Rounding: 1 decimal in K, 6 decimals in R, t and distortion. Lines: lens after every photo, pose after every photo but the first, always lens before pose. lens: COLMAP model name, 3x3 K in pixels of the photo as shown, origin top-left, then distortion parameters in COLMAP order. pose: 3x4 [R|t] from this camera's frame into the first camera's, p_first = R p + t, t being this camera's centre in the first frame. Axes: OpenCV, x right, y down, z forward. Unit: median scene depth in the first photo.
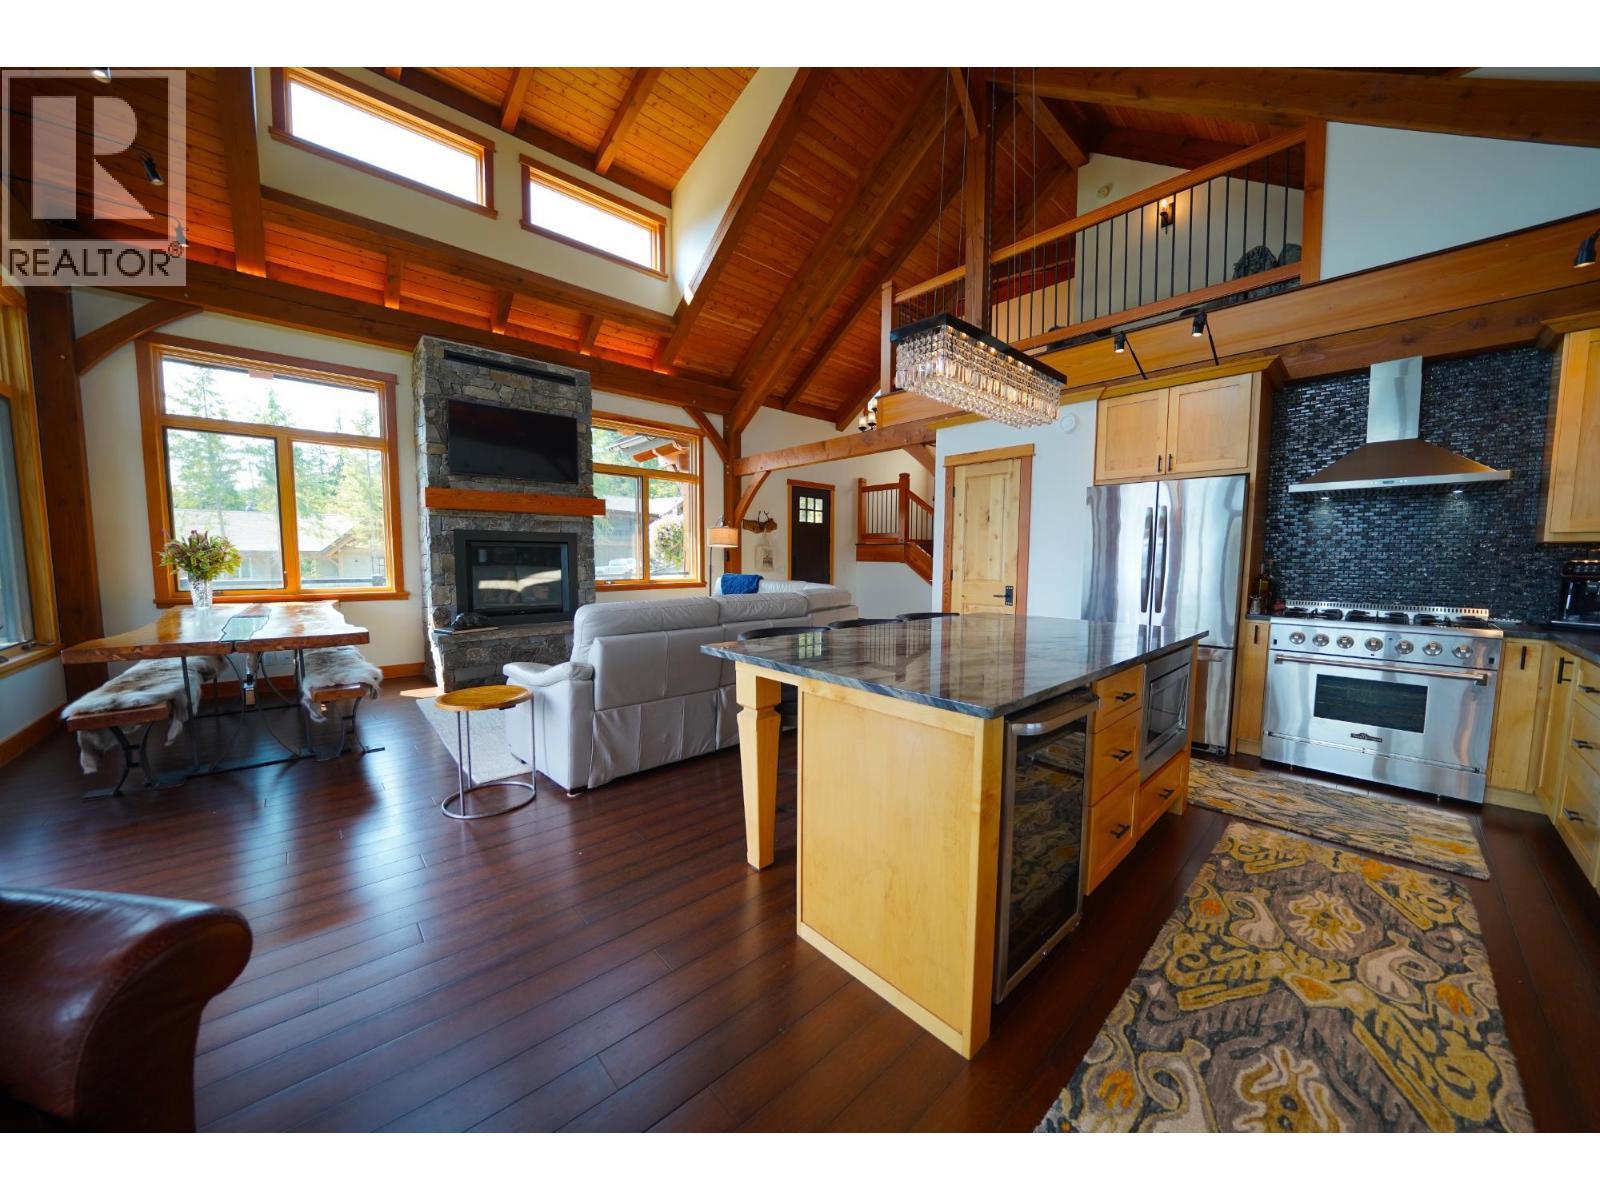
lens RADIAL K [[552.7, 0, 805.6], [0, 552.7, 597.1], [0, 0, 1]] dist [-0.028984, 0.002683]
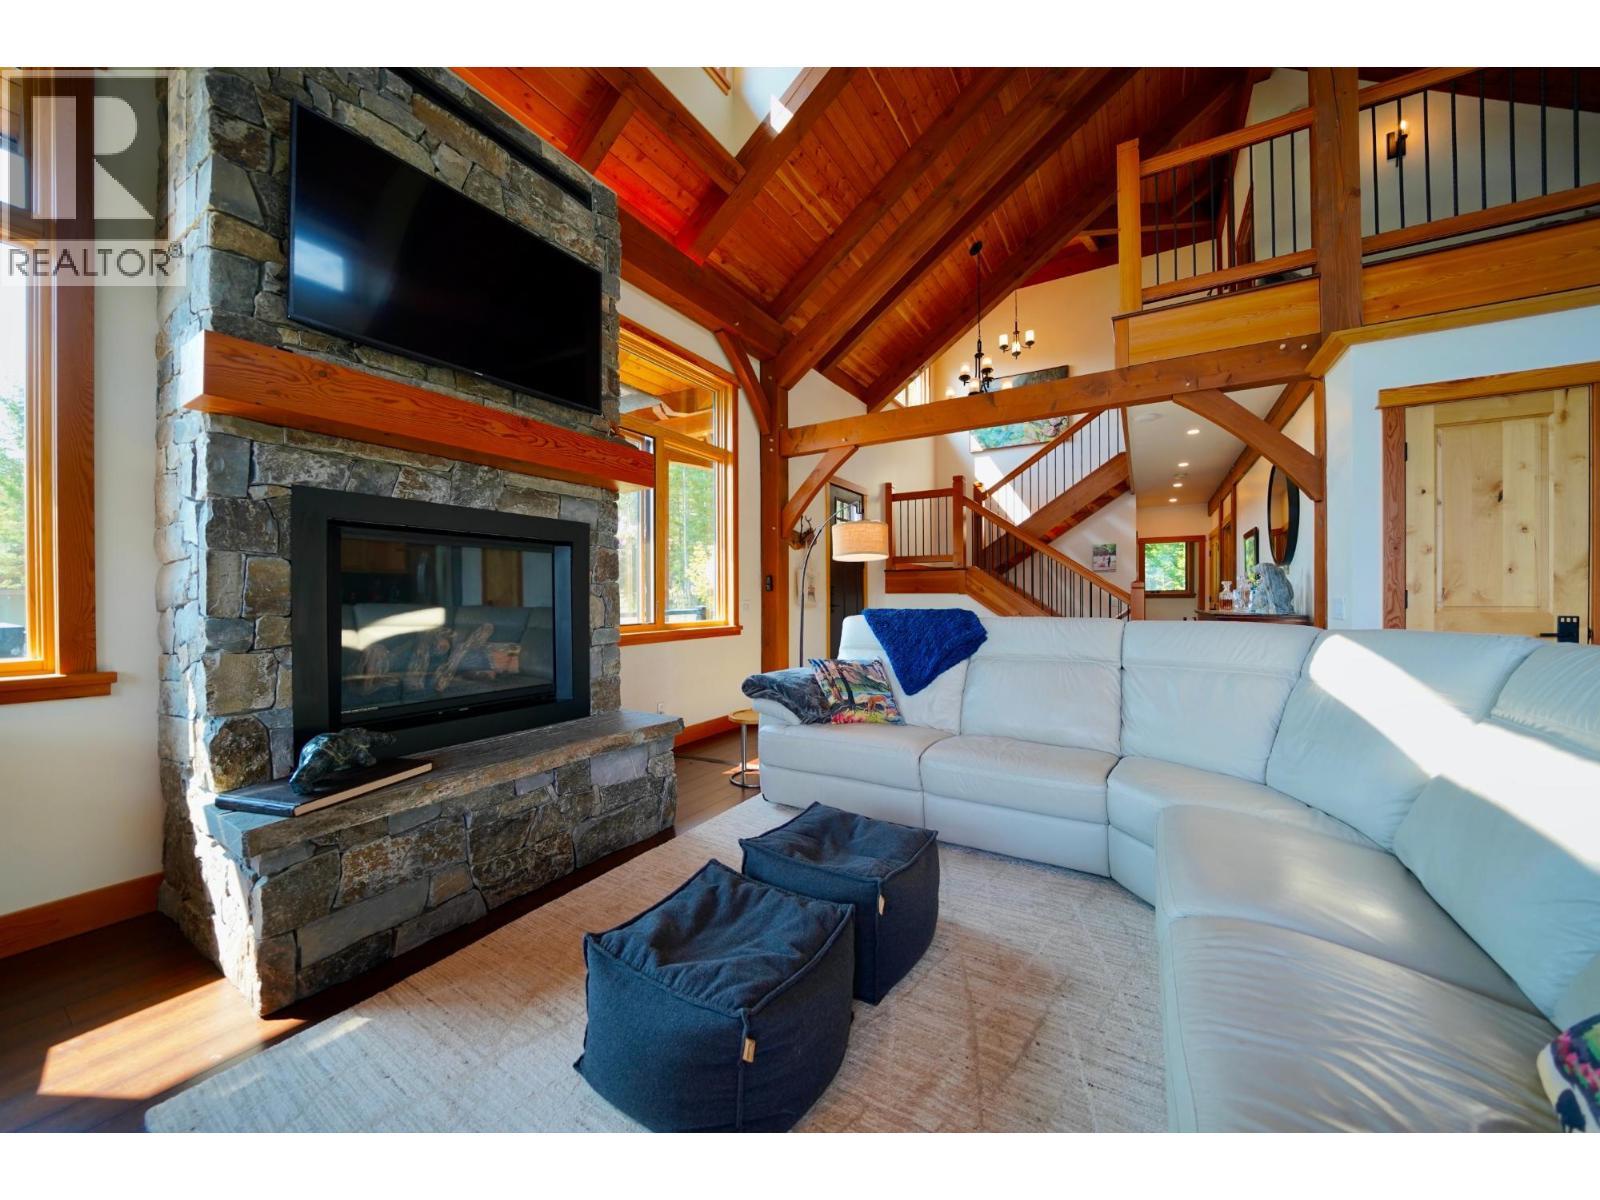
lens RADIAL K [[565.0, 0, 800.0], [0, 565.0, 600.0], [0, 0, 1]] dist [-0.031371, 0.003148]
pose [[0.962130, -0.011033, 0.272367, -0.406116], [0.029402, 0.997552, -0.063454, -0.020179], [-0.271000, 0.069060, 0.960099, 0.552873]]
